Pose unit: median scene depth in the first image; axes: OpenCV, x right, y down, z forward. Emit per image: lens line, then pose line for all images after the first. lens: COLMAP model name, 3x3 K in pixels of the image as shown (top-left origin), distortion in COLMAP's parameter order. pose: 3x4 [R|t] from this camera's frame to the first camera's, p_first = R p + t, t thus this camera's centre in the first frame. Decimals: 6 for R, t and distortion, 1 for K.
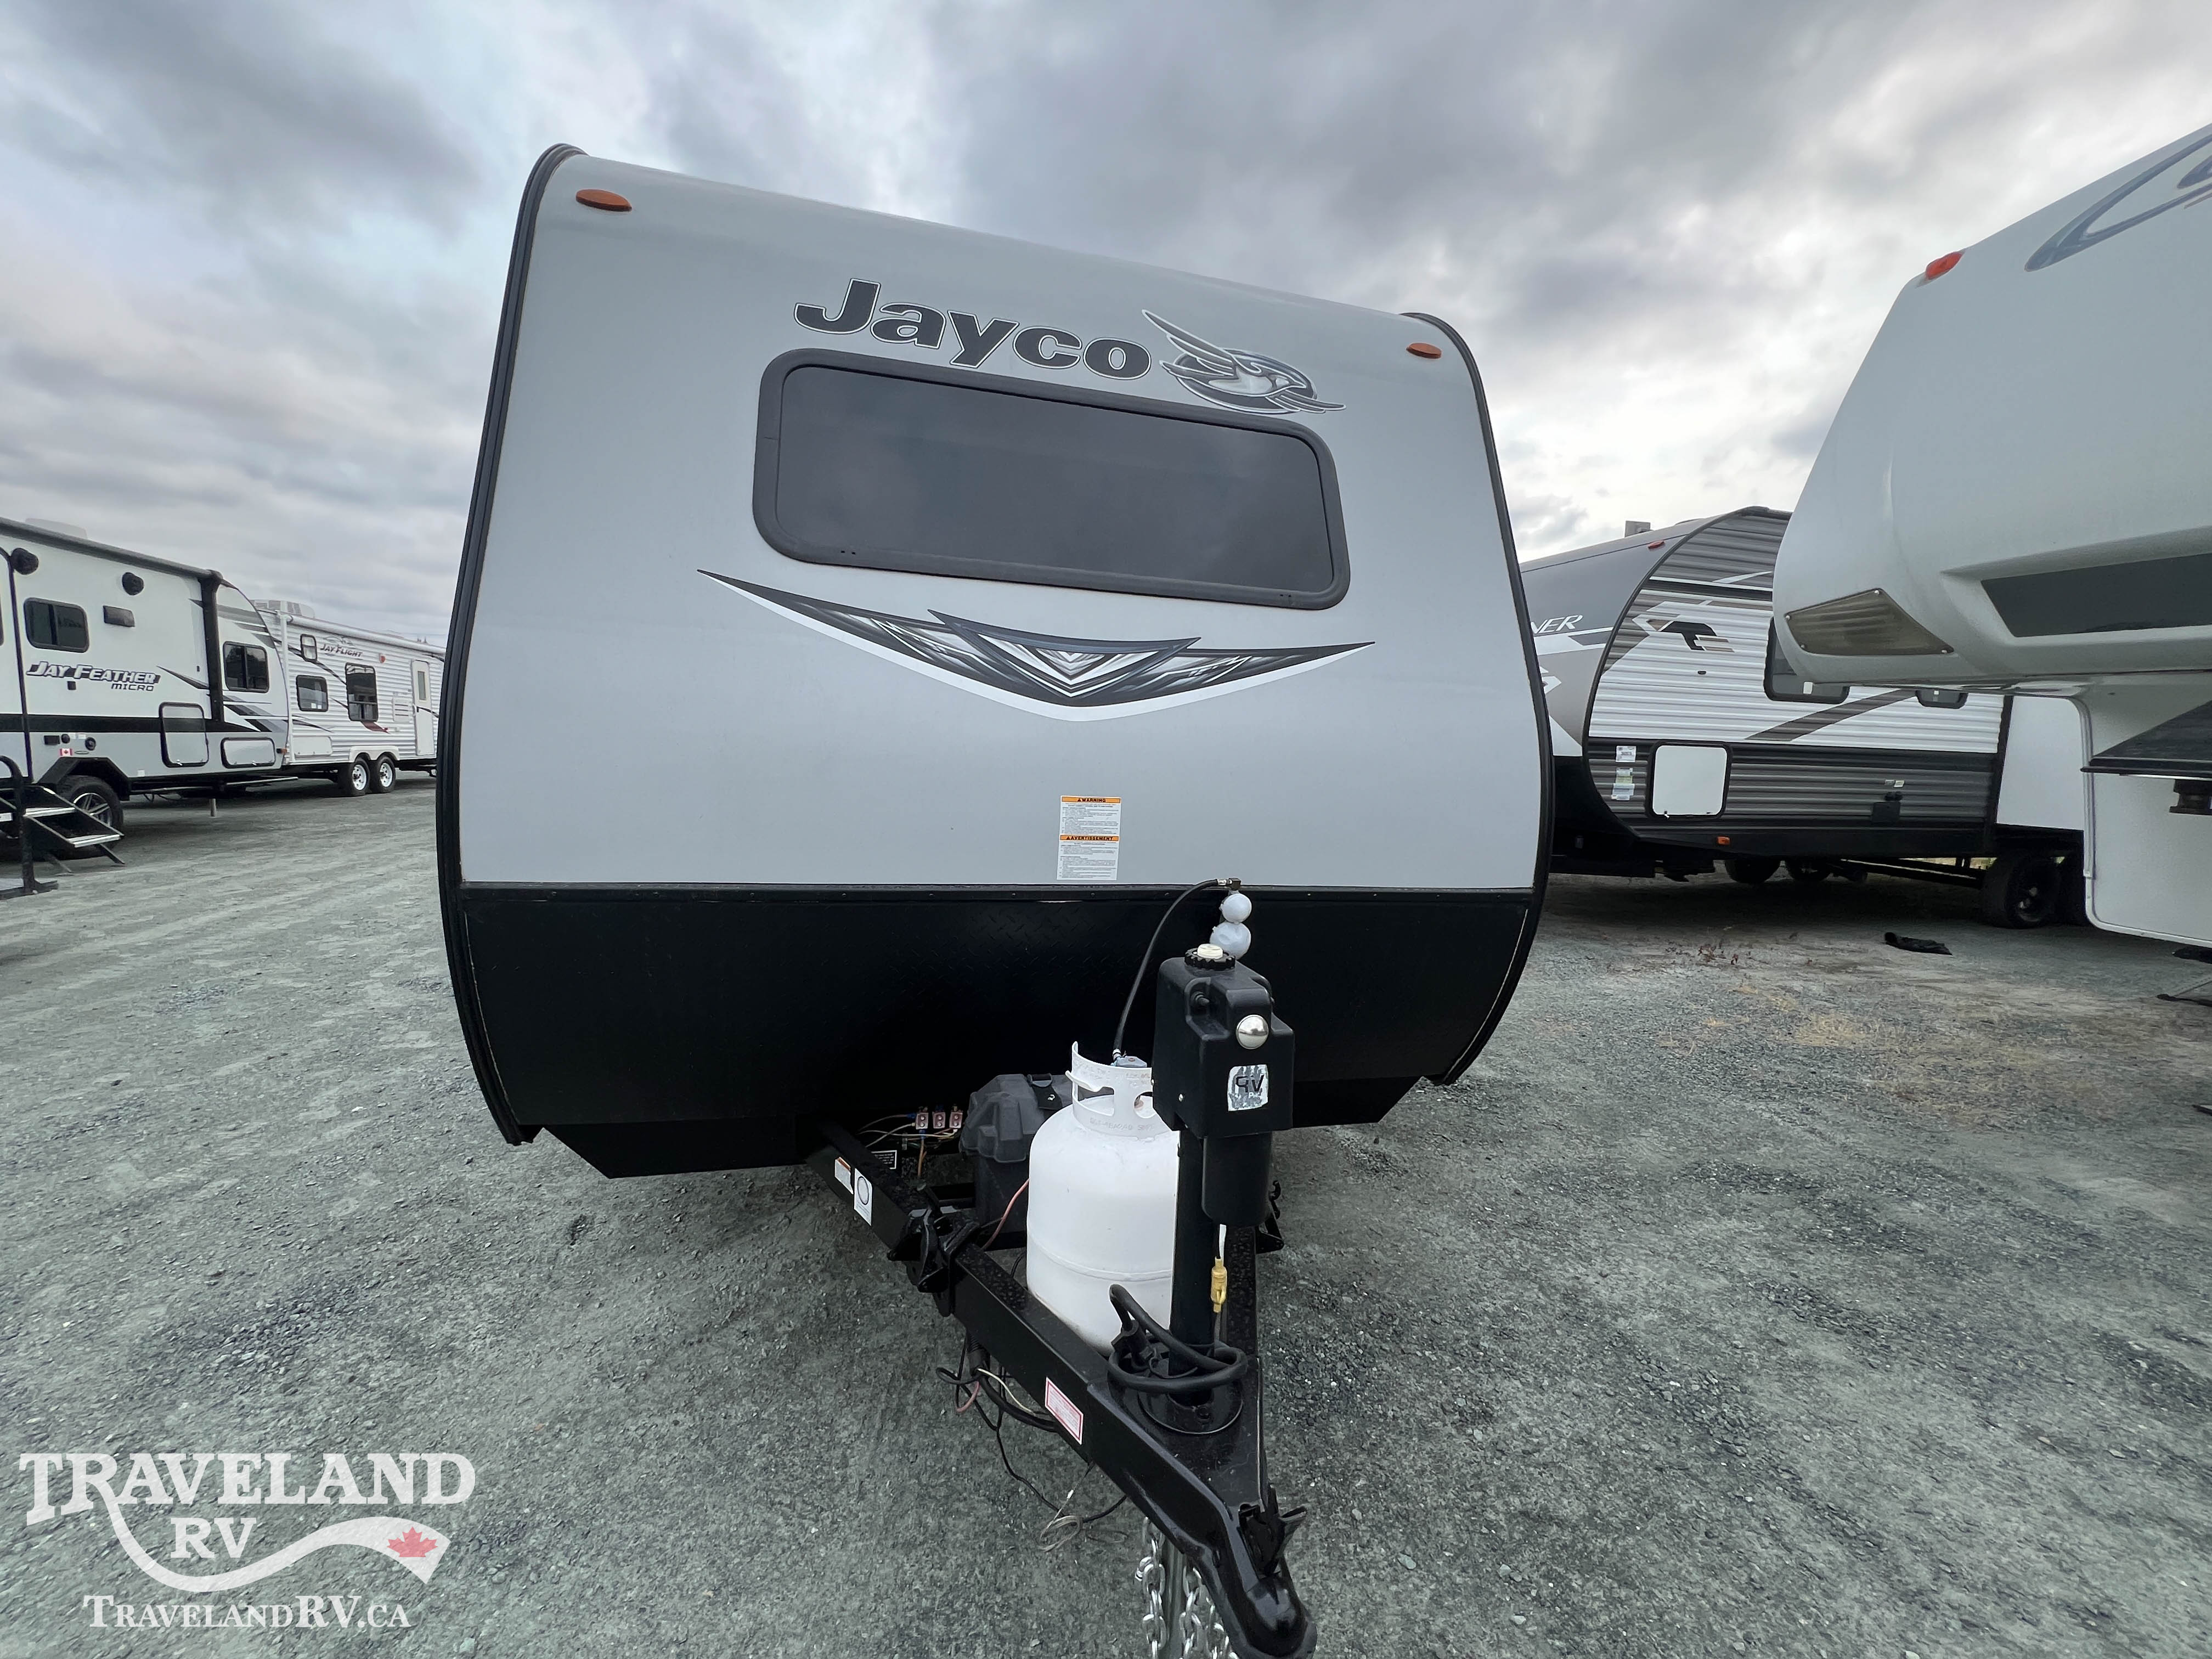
lens RADIAL K [[883.1, 0, 1111.2], [0, 883.1, 830.8], [0, 0, 1]] dist [-0.002647, 0.000372]
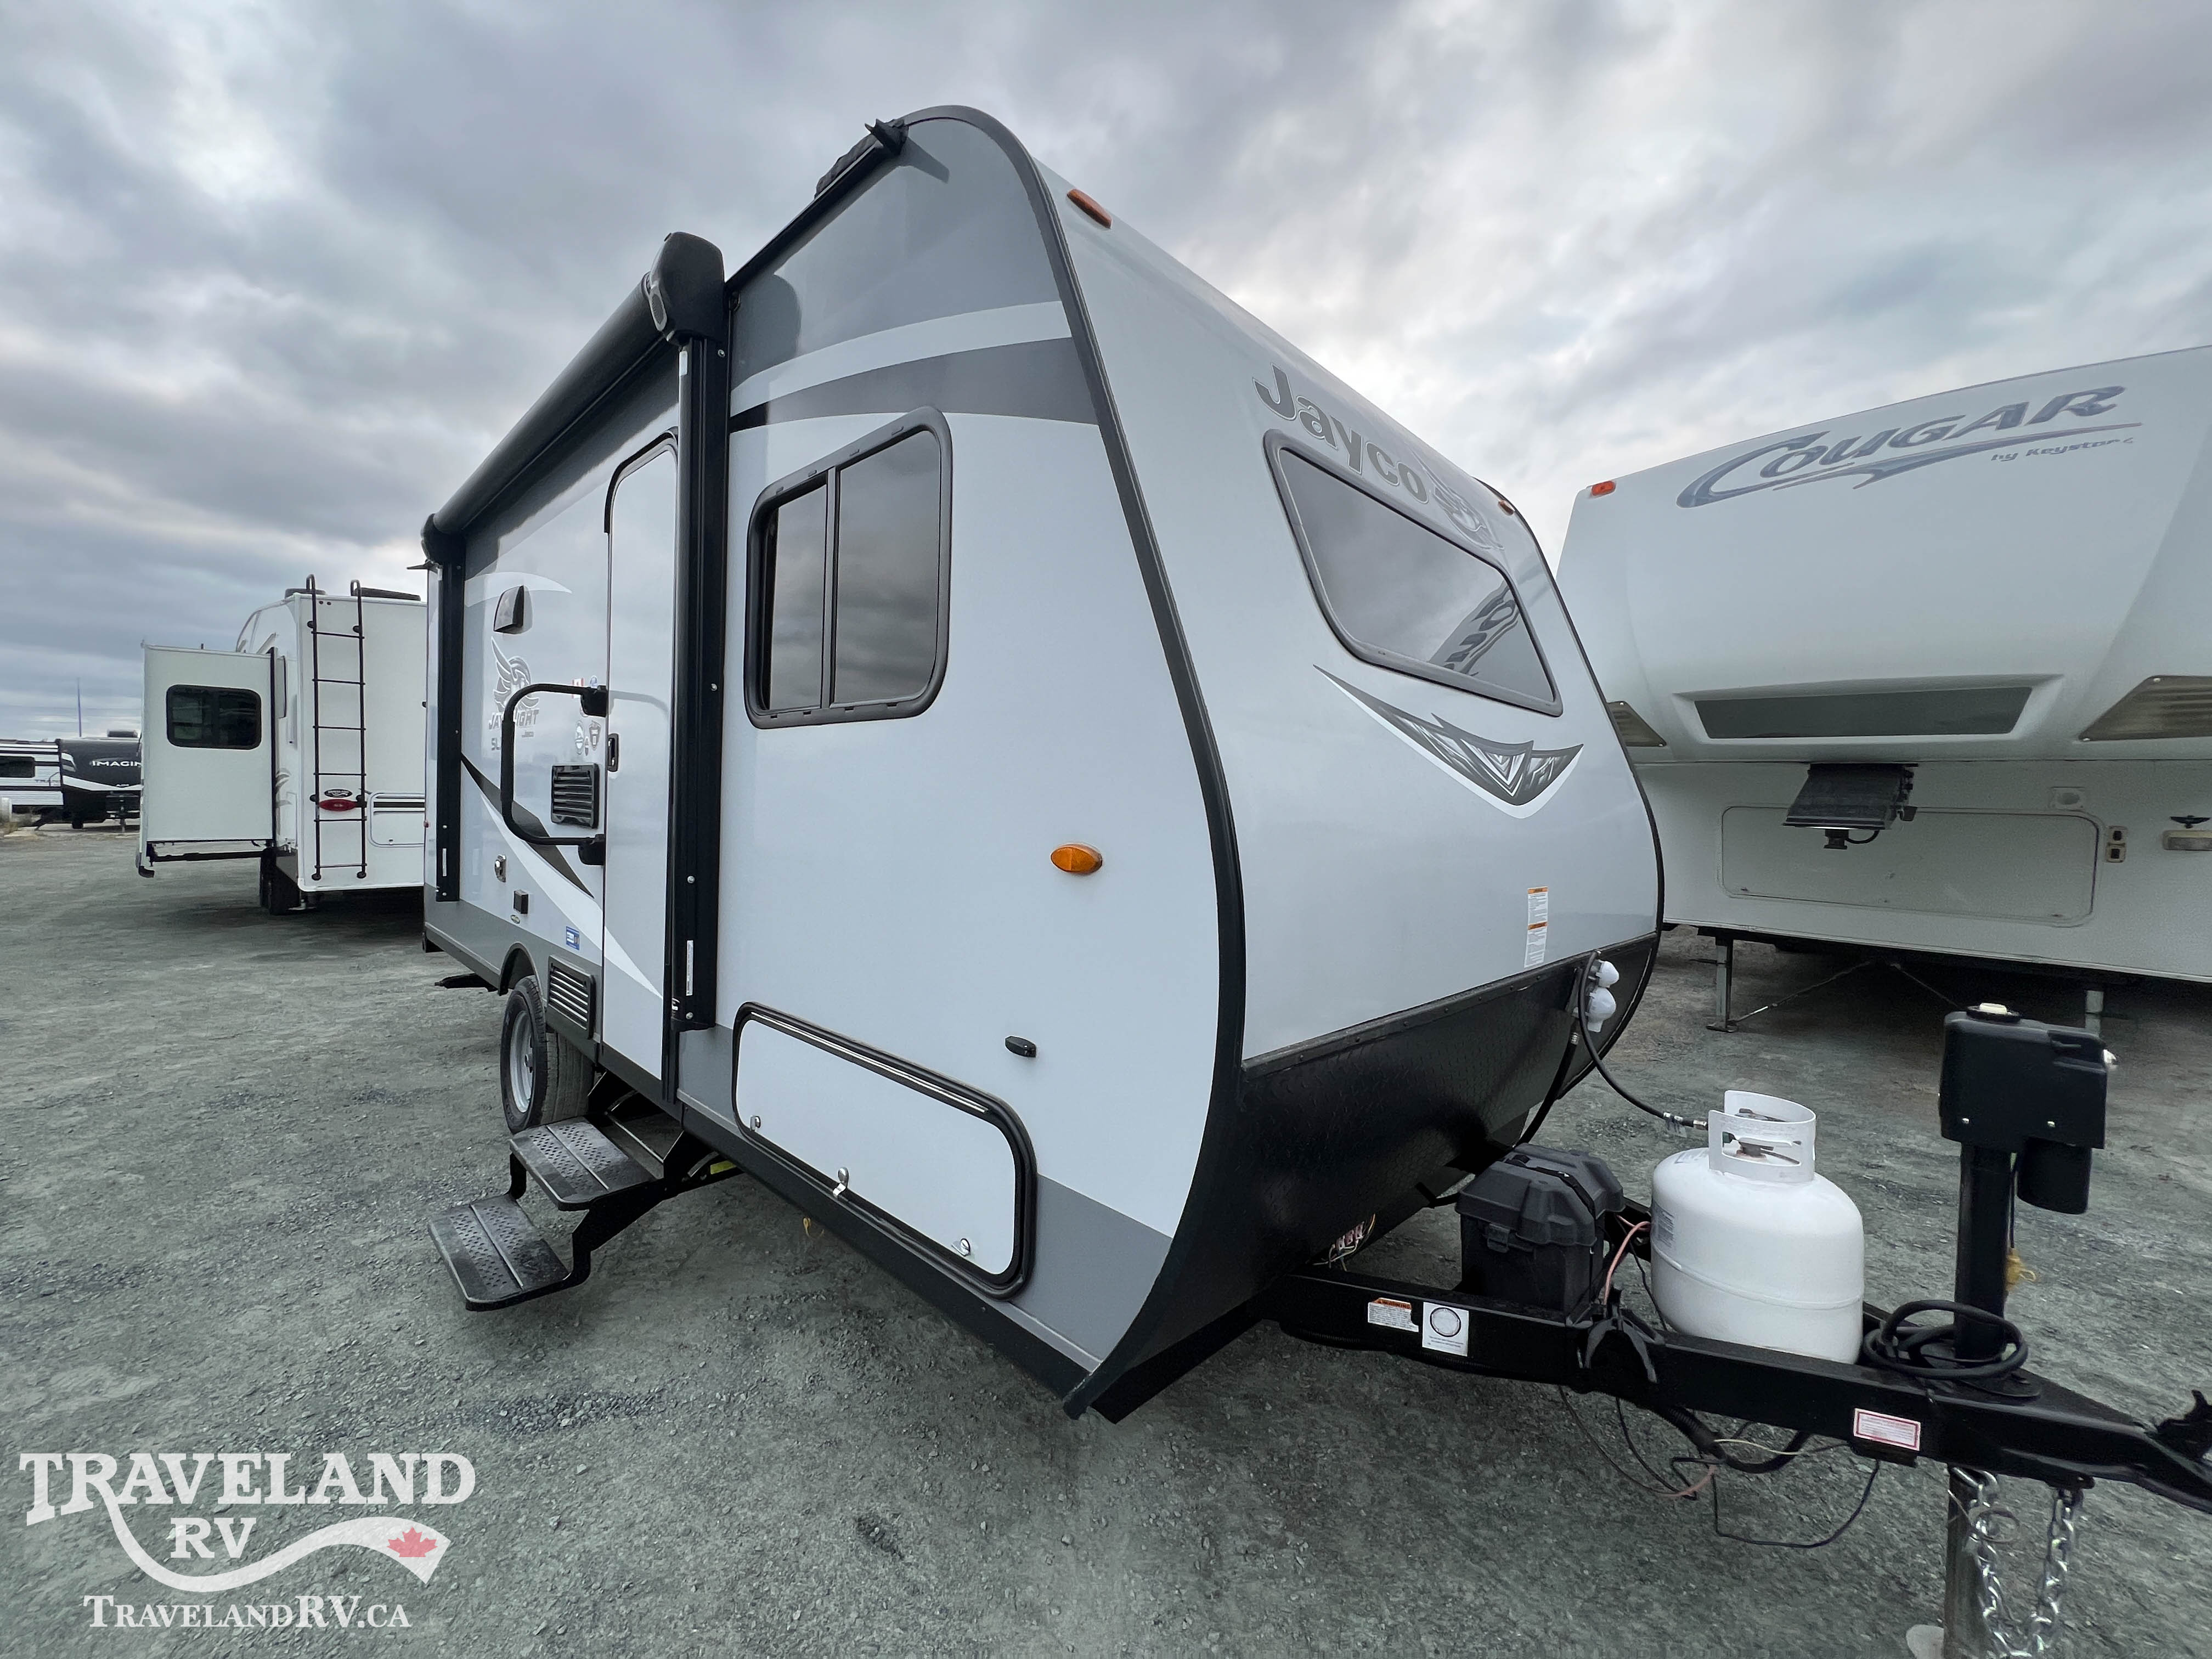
lens RADIAL K [[883.1, 0, 1111.8], [0, 883.1, 824.9], [0, 0, 1]] dist [-0.002647, 0.000372]
pose [[0.856486, -0.033508, 0.515081, -0.976827], [0.065149, 0.996928, -0.043478, -0.097236], [-0.512042, 0.070796, 0.856038, 0.312741]]
